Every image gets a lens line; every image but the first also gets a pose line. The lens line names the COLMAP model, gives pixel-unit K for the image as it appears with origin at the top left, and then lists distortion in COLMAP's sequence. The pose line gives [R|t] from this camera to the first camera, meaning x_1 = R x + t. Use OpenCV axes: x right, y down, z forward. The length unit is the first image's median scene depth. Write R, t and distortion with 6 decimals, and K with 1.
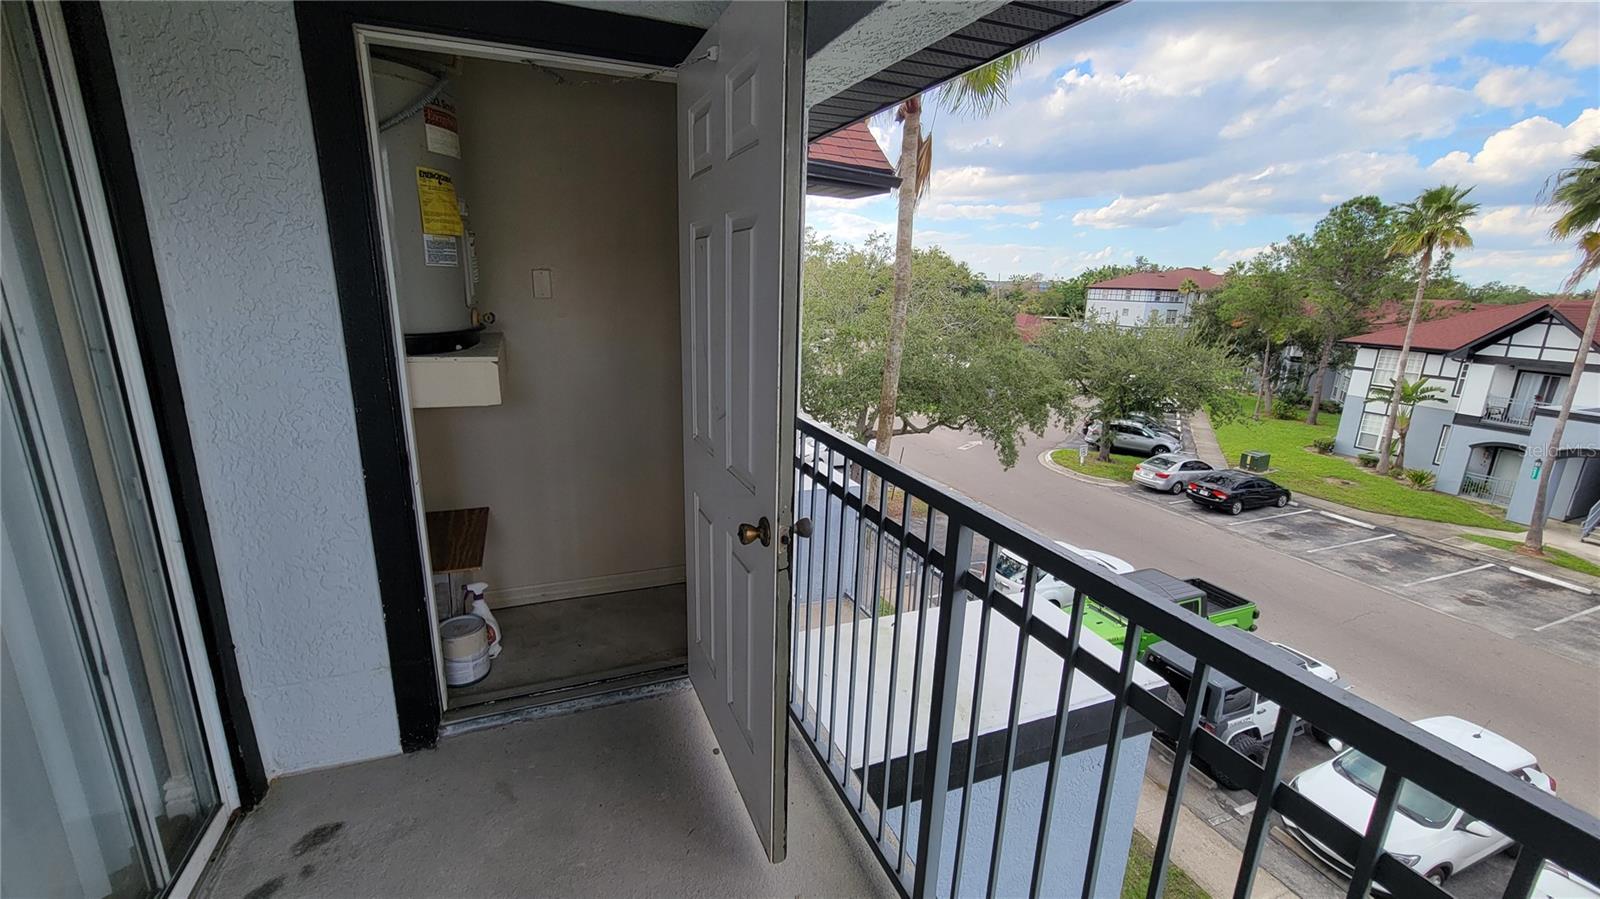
lens RADIAL K [[651.6, 0, 790.6], [0, 651.6, 451.0], [0, 0, 1]] dist [-0.001428, -0.001023]
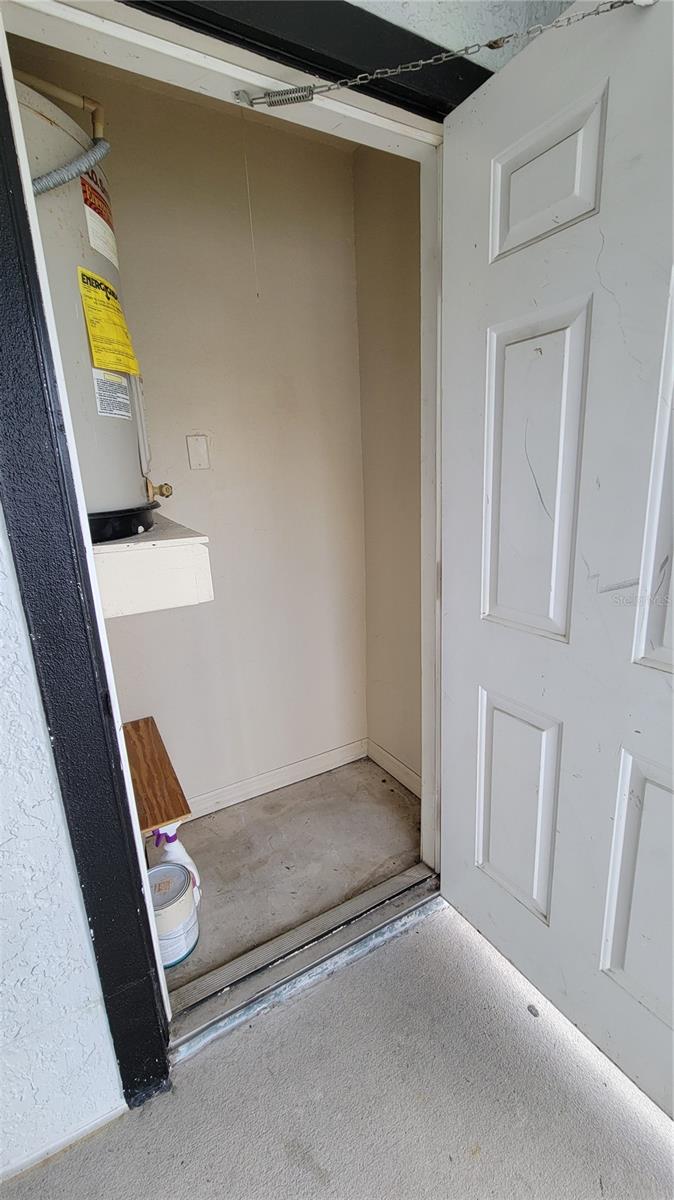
lens RADIAL K [[488.7, 0, 335.5], [0, 488.7, 593.3], [0, 0, 1]] dist [-0.001428, -0.001023]
pose [[0.988644, -0.101559, 0.110766, -0.371965], [0.102895, 0.994672, -0.006395, -0.062706], [-0.109526, 0.017720, 0.993826, 0.438274]]
